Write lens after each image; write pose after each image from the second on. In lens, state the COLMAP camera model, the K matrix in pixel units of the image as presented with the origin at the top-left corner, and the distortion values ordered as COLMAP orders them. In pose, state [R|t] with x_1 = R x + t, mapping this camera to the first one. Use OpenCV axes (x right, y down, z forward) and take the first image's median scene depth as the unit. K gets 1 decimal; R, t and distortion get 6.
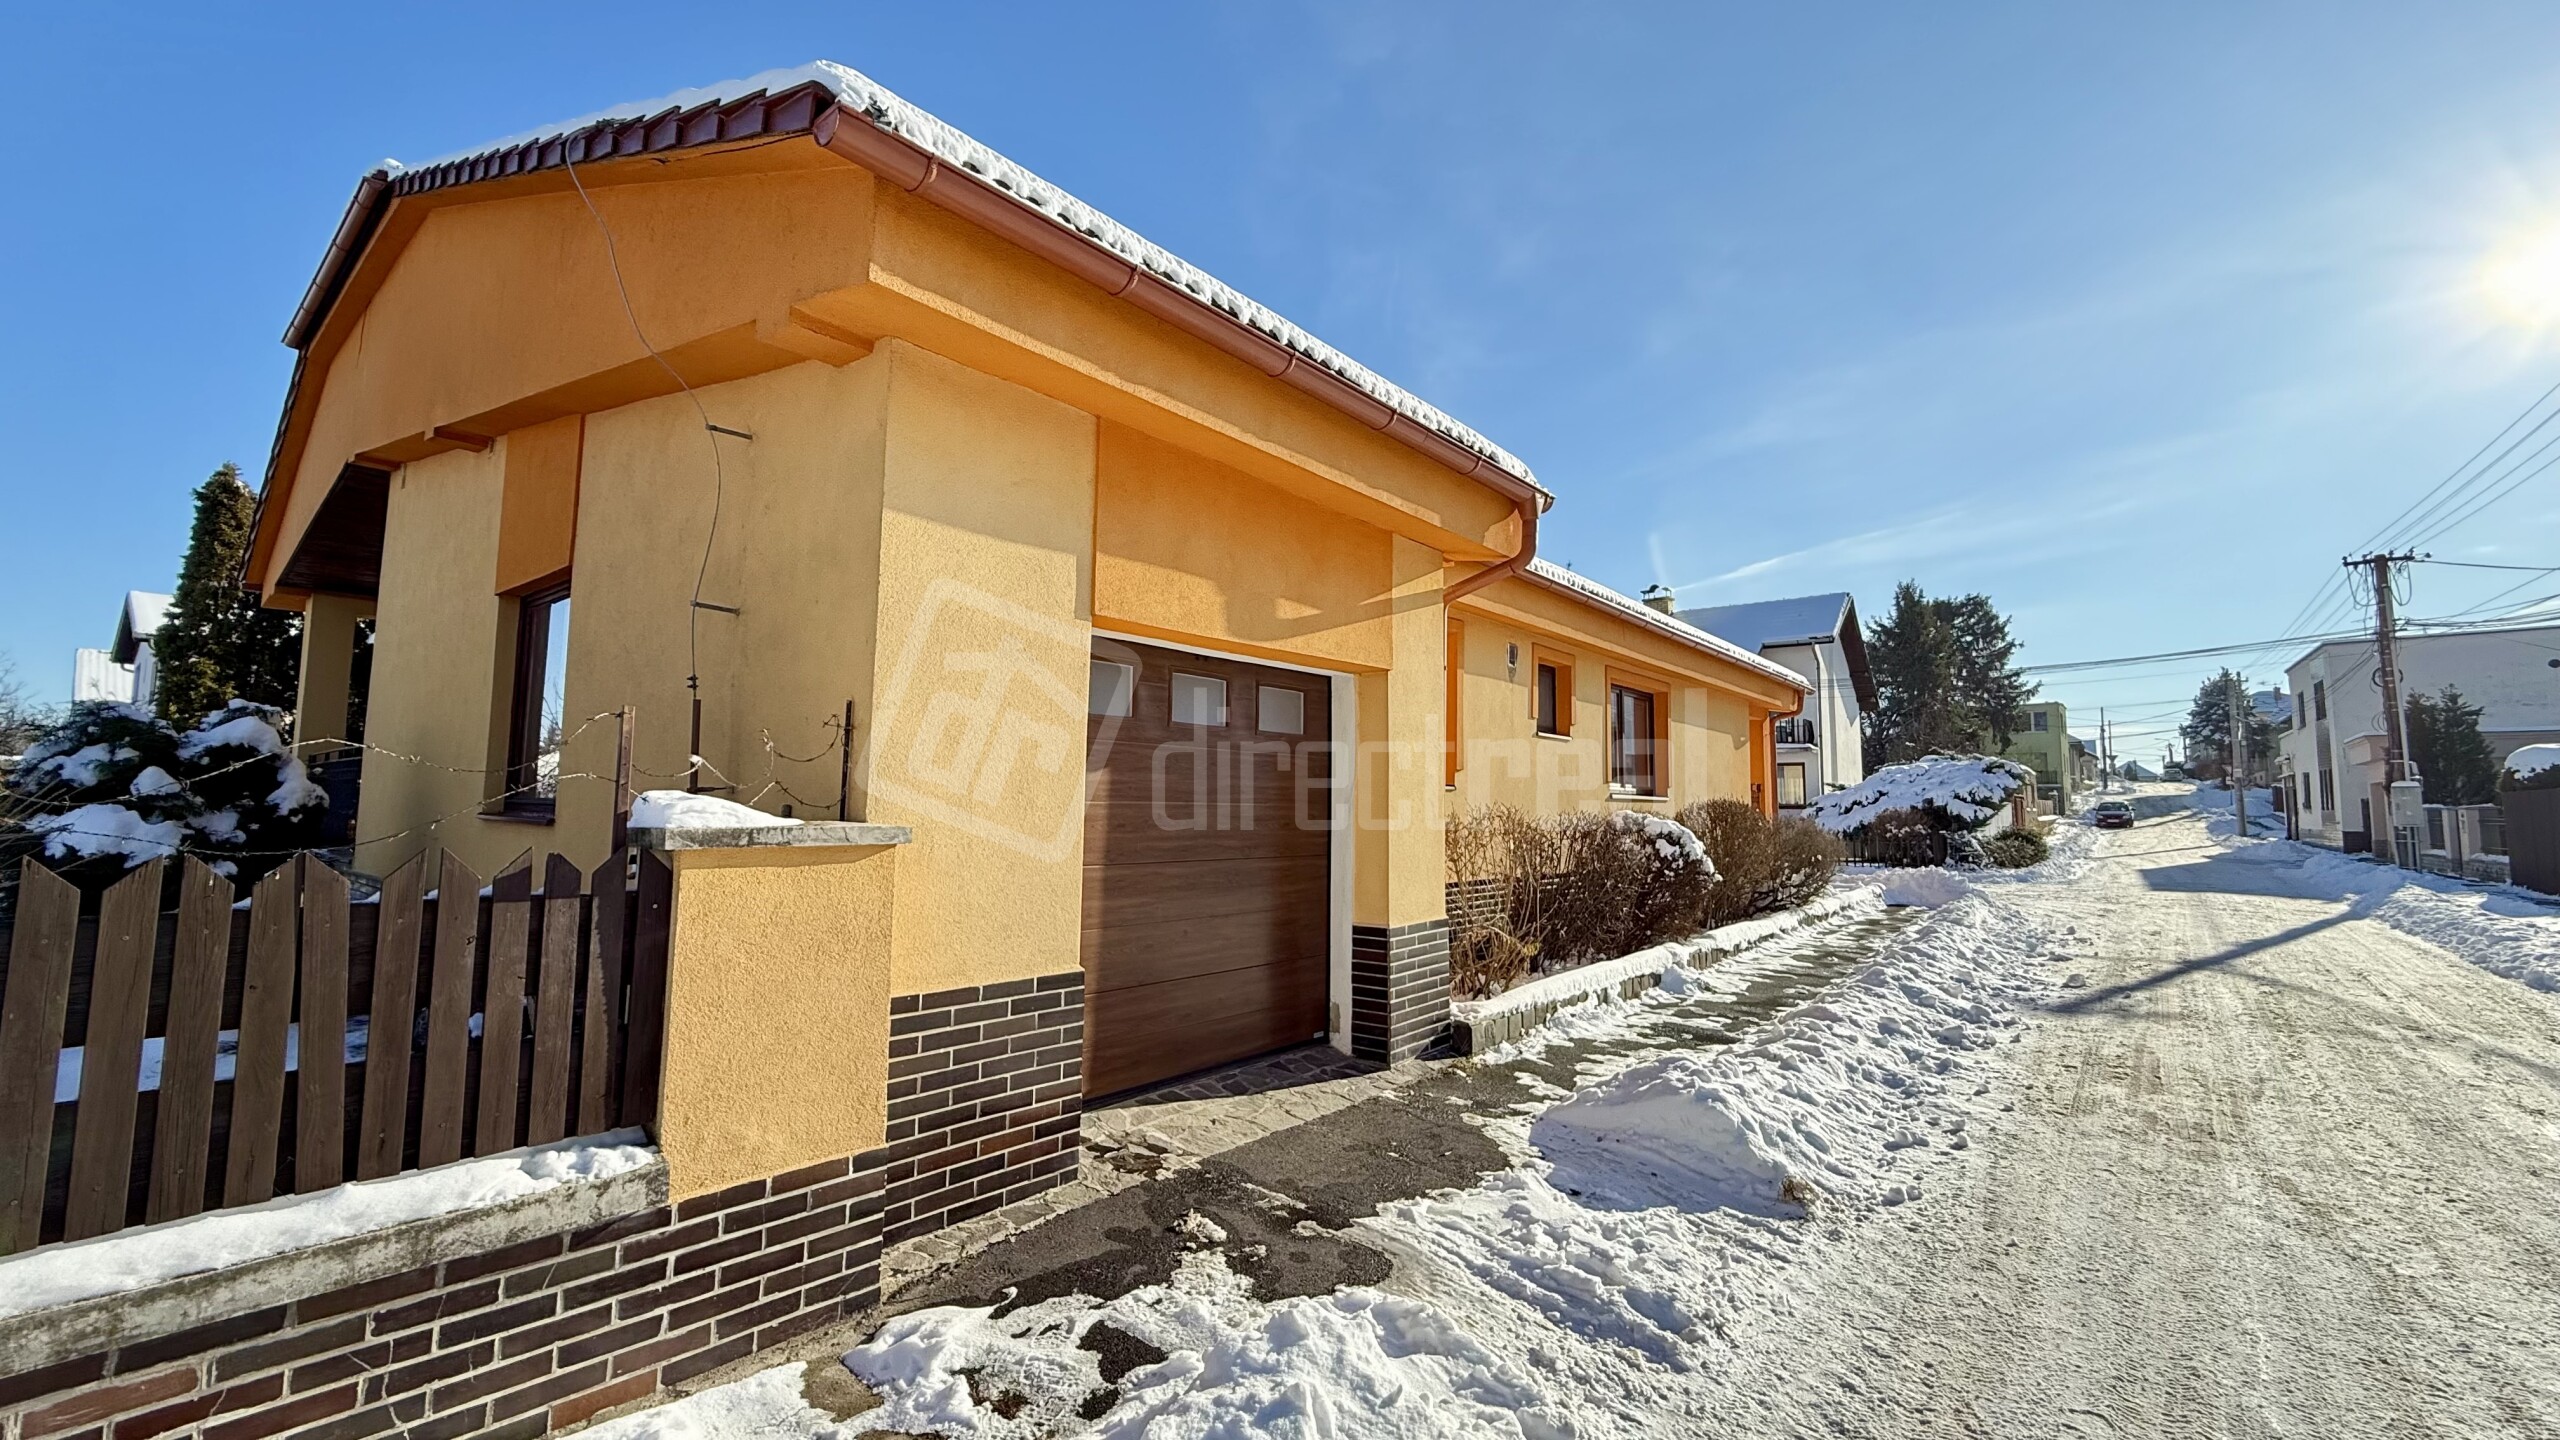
lens RADIAL K [[1014.2, 0, 1276.3], [0, 1014.2, 721.2], [0, 0, 1]] dist [-0.000654, 0.000102]
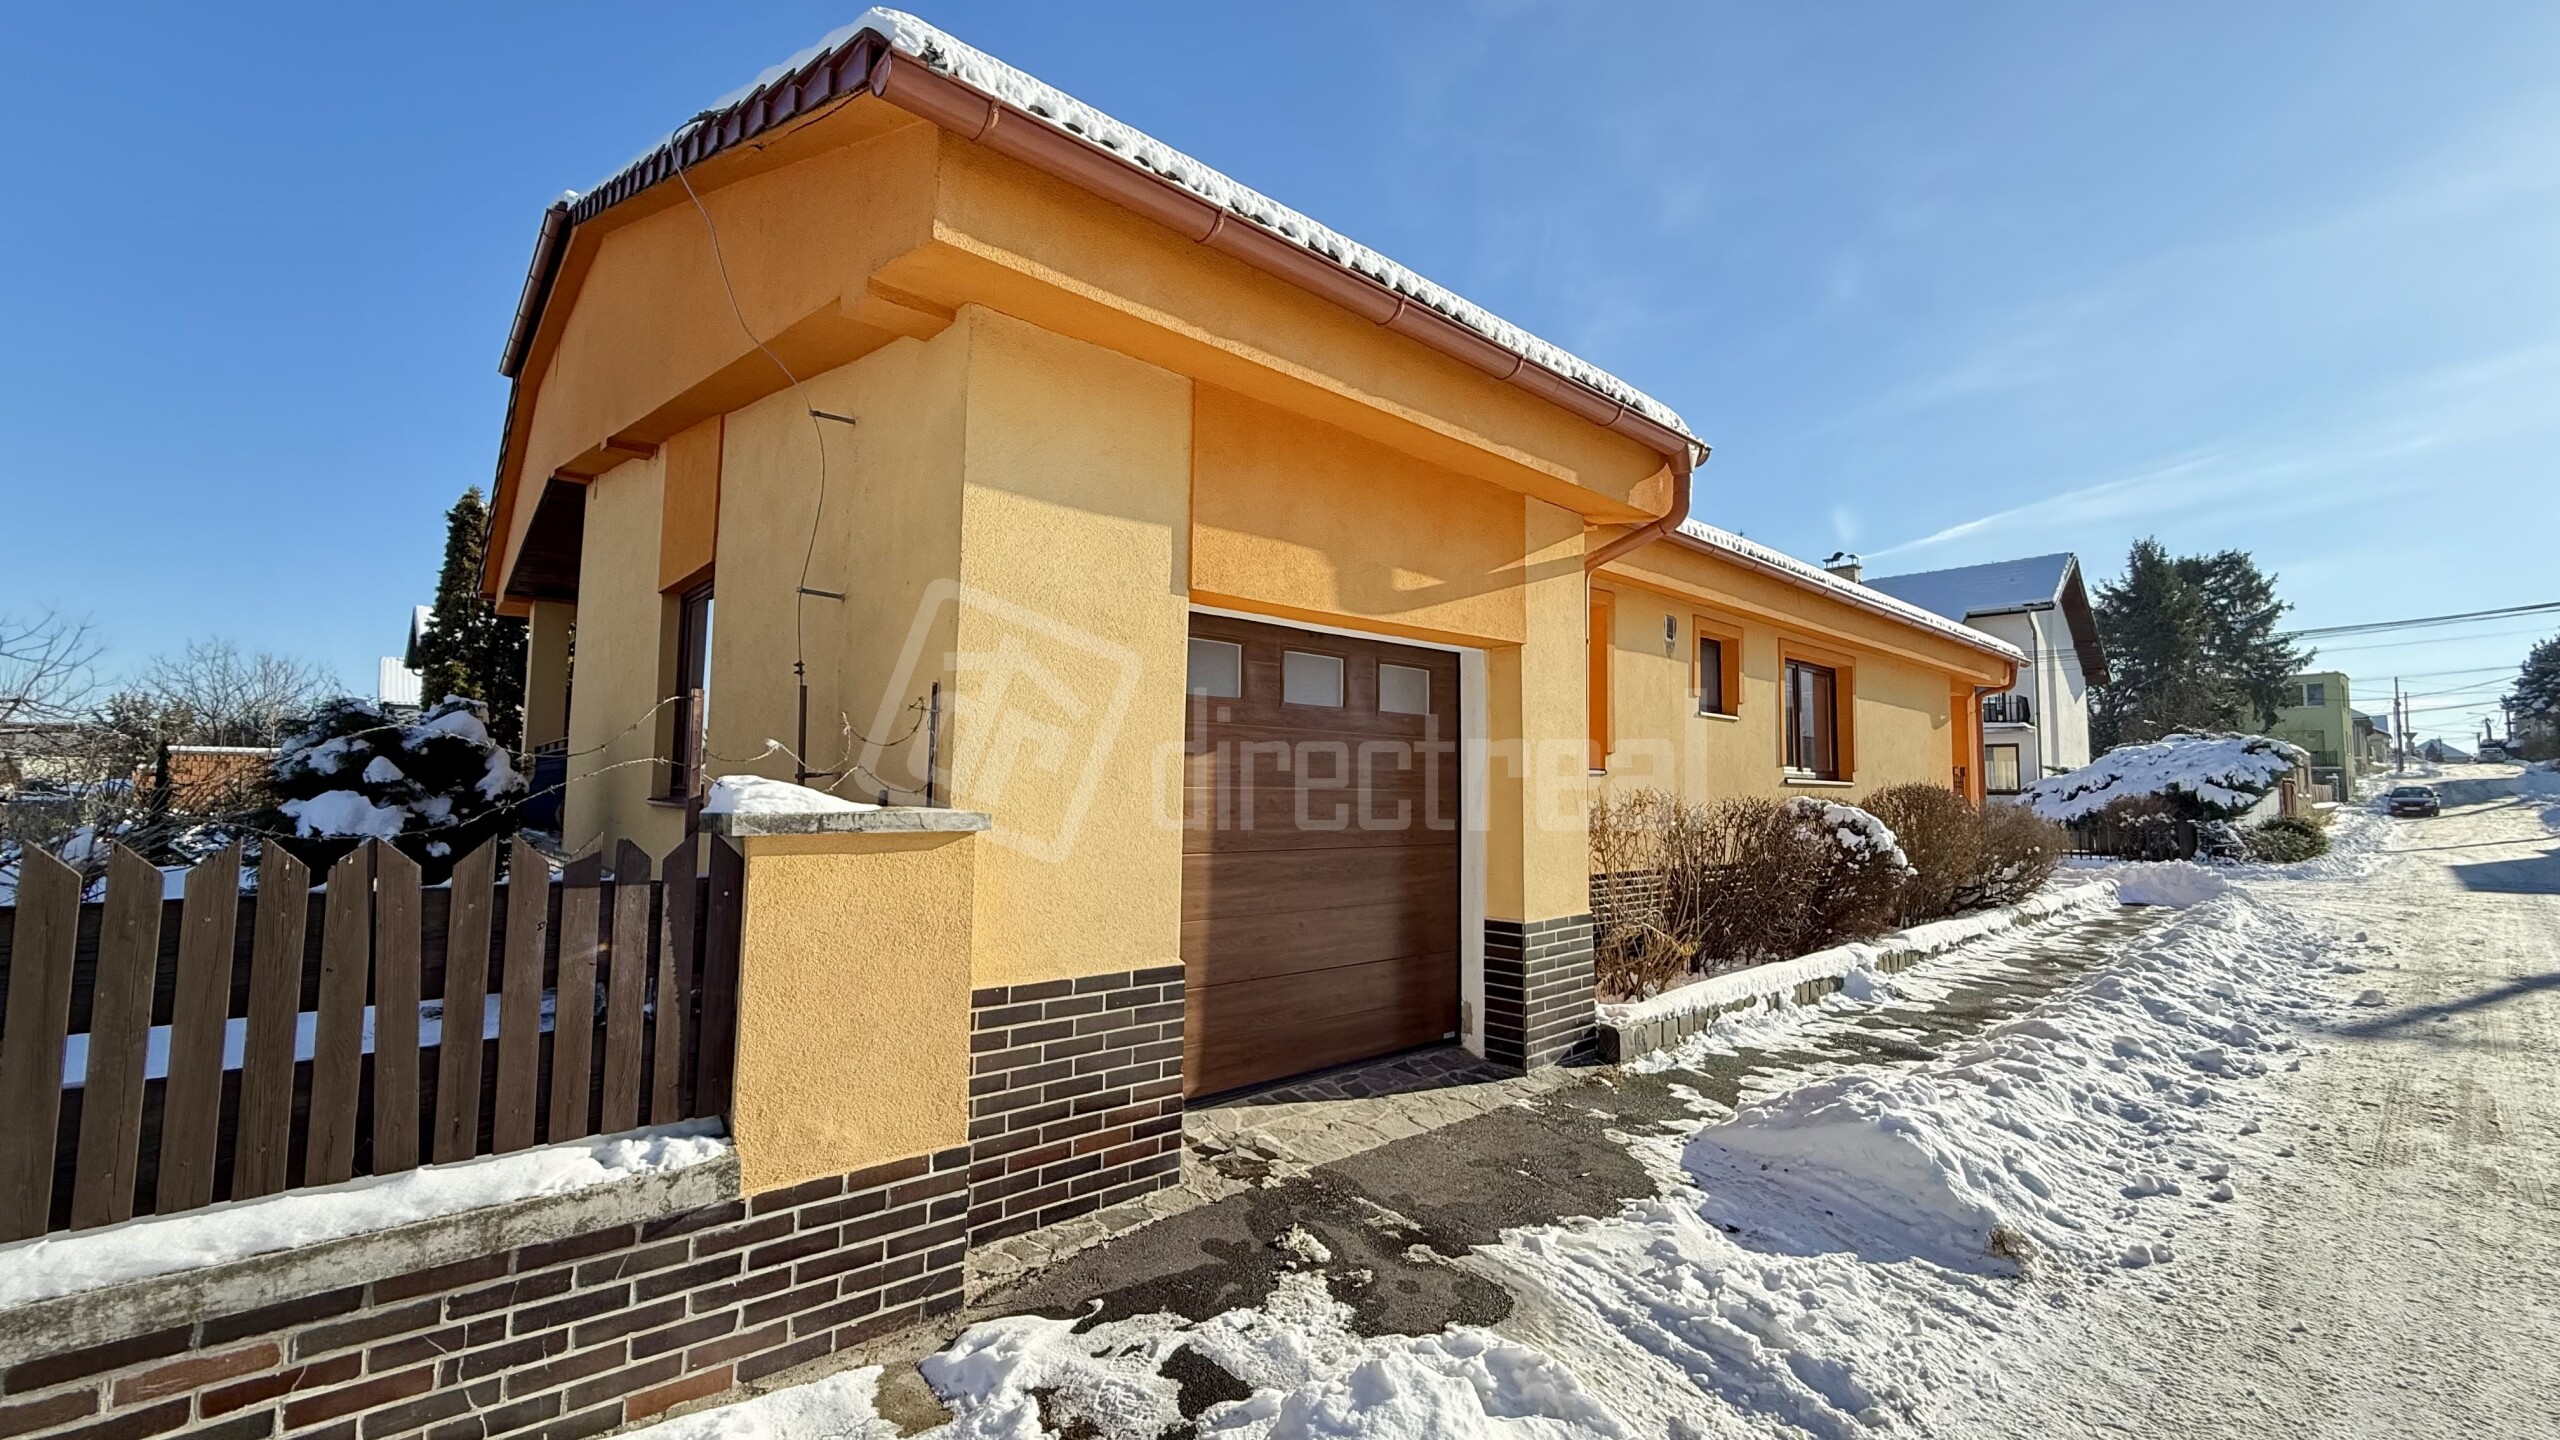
lens RADIAL K [[1014.7, 0, 1277.3], [0, 1014.7, 721.0], [0, 0, 1]] dist [-0.000215, -0.000266]
pose [[0.988602, -0.011002, -0.150150, 0.039849], [0.013034, 0.999836, 0.012558, 0.007021], [0.149988, -0.014372, 0.988583, 0.073778]]
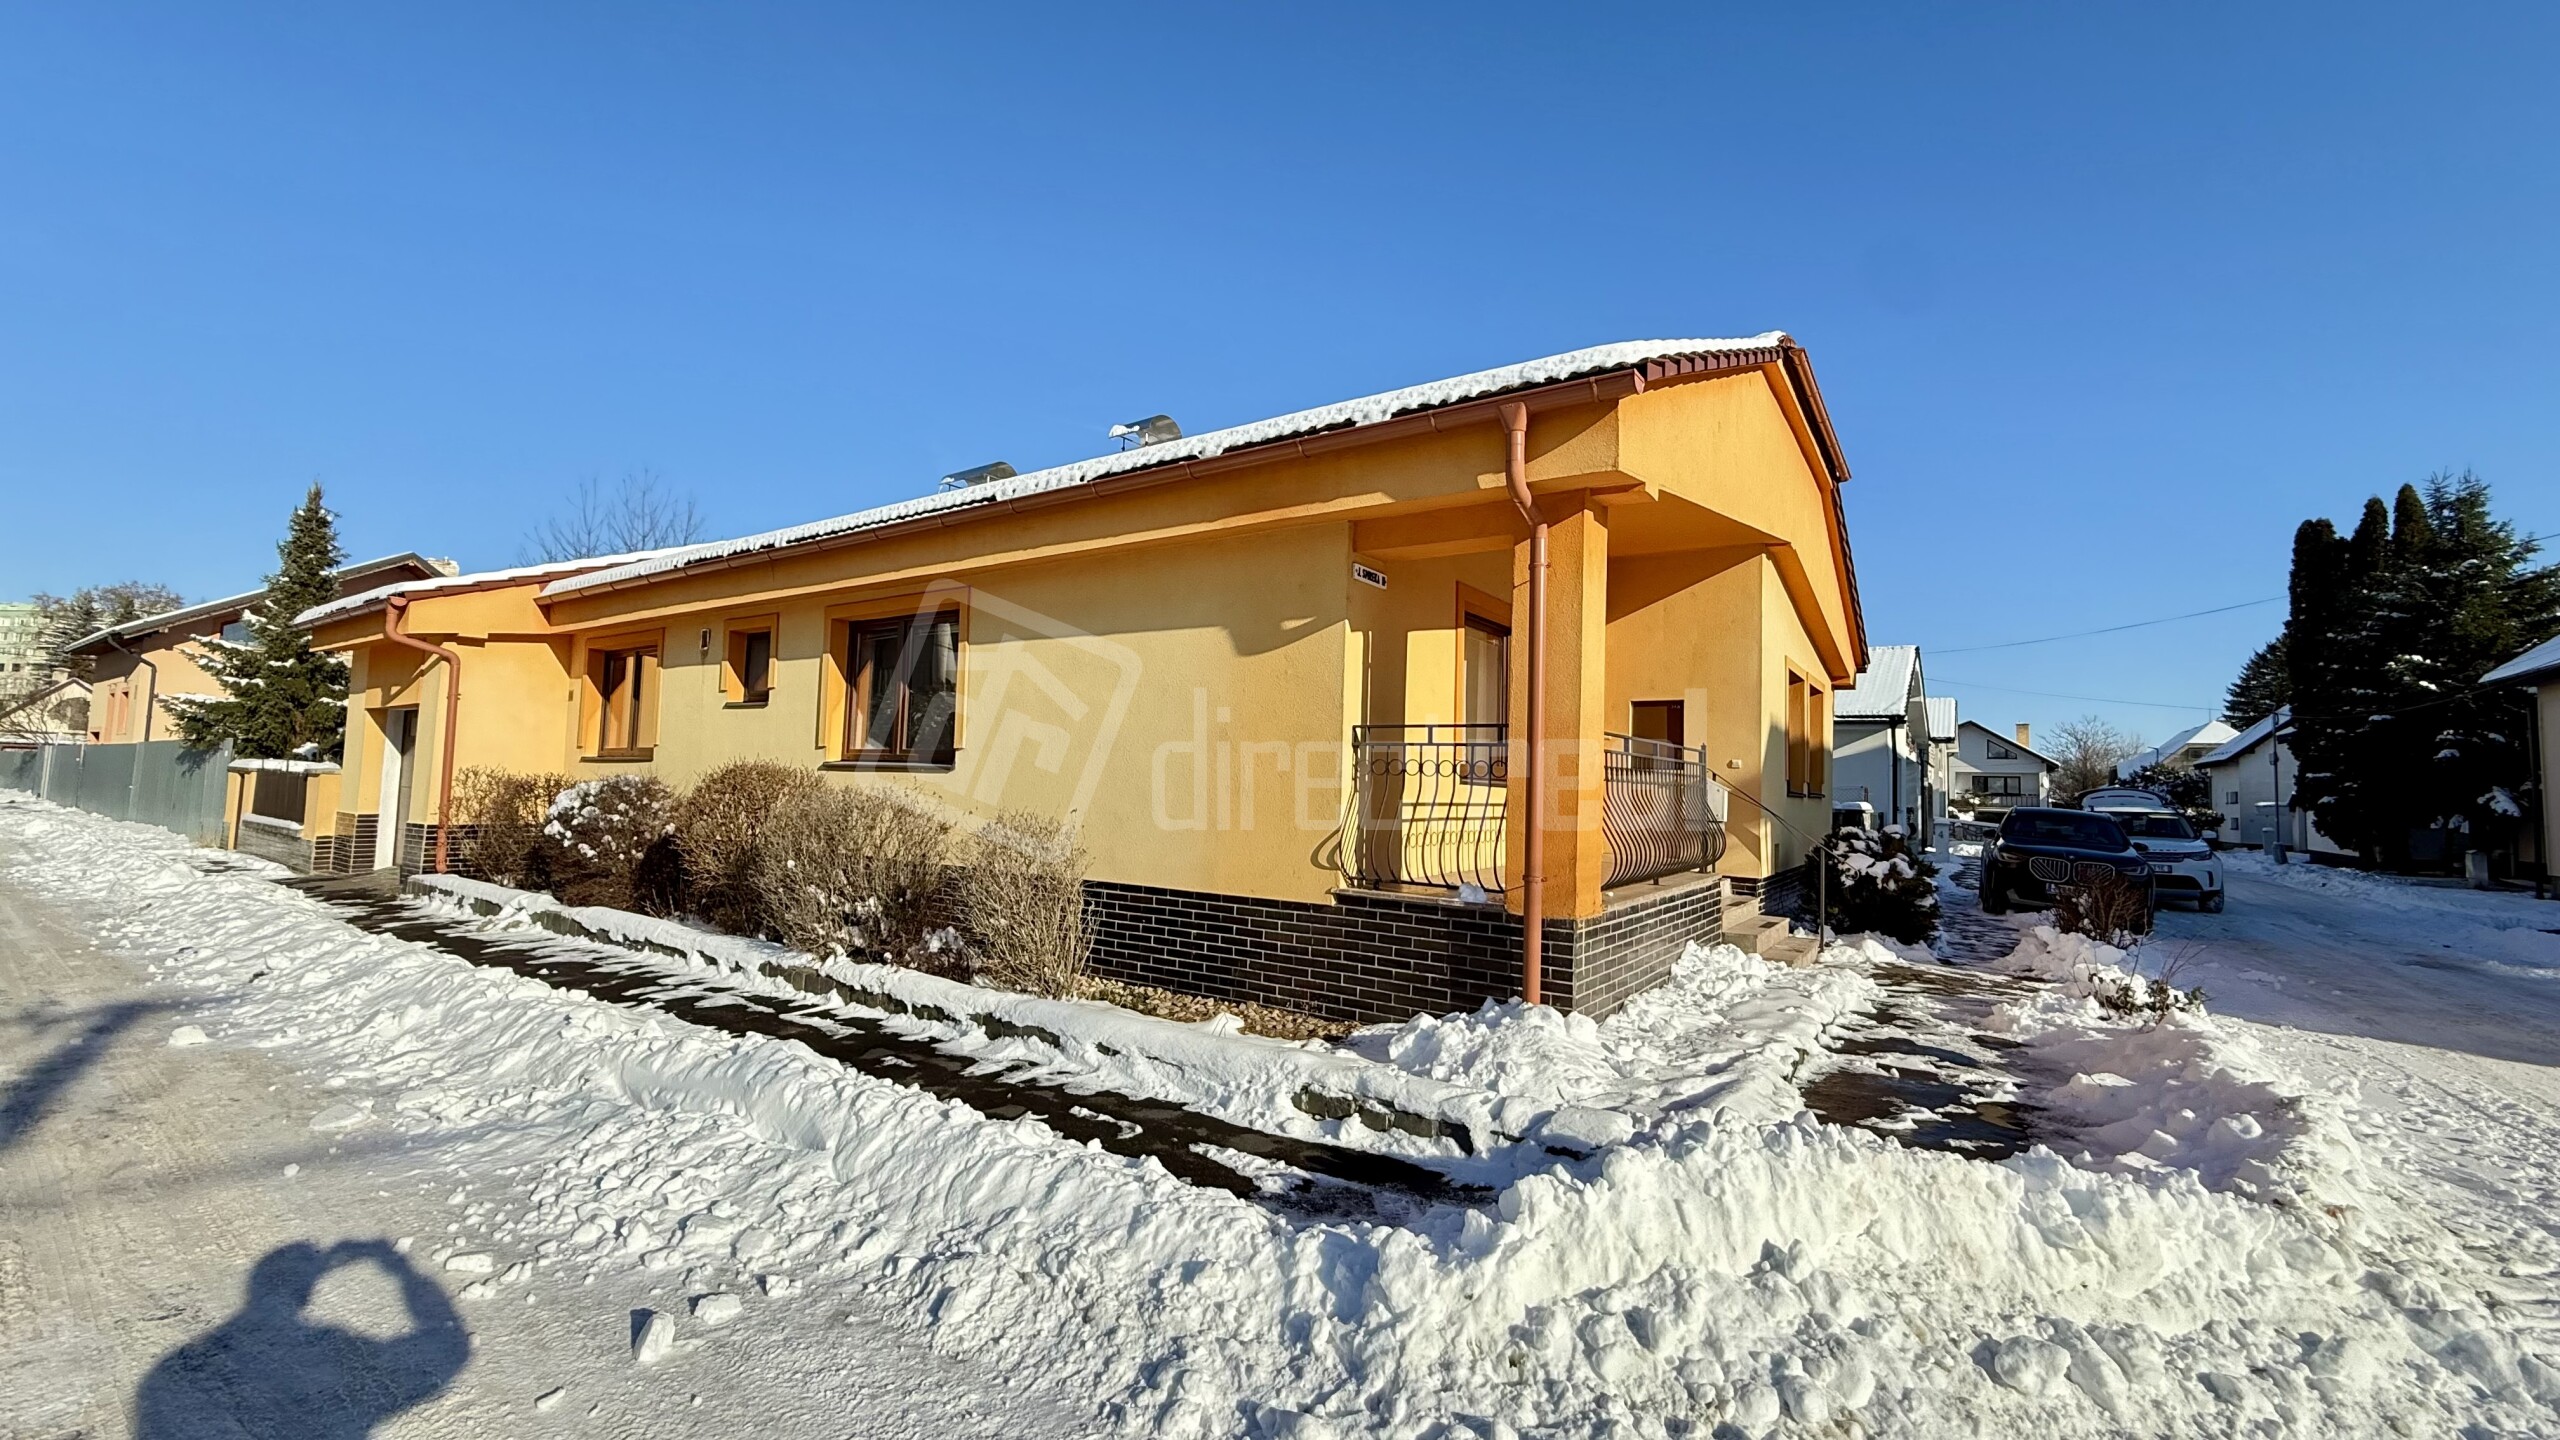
lens RADIAL K [[1014.2, 0, 1276.3], [0, 1014.2, 721.2], [0, 0, 1]] dist [-0.000654, 0.000102]
pose [[0.078970, -0.073391, -0.994172, 3.300462], [0.054390, 0.996118, -0.069214, 0.324332], [0.995392, -0.048607, 0.082656, 3.634522]]
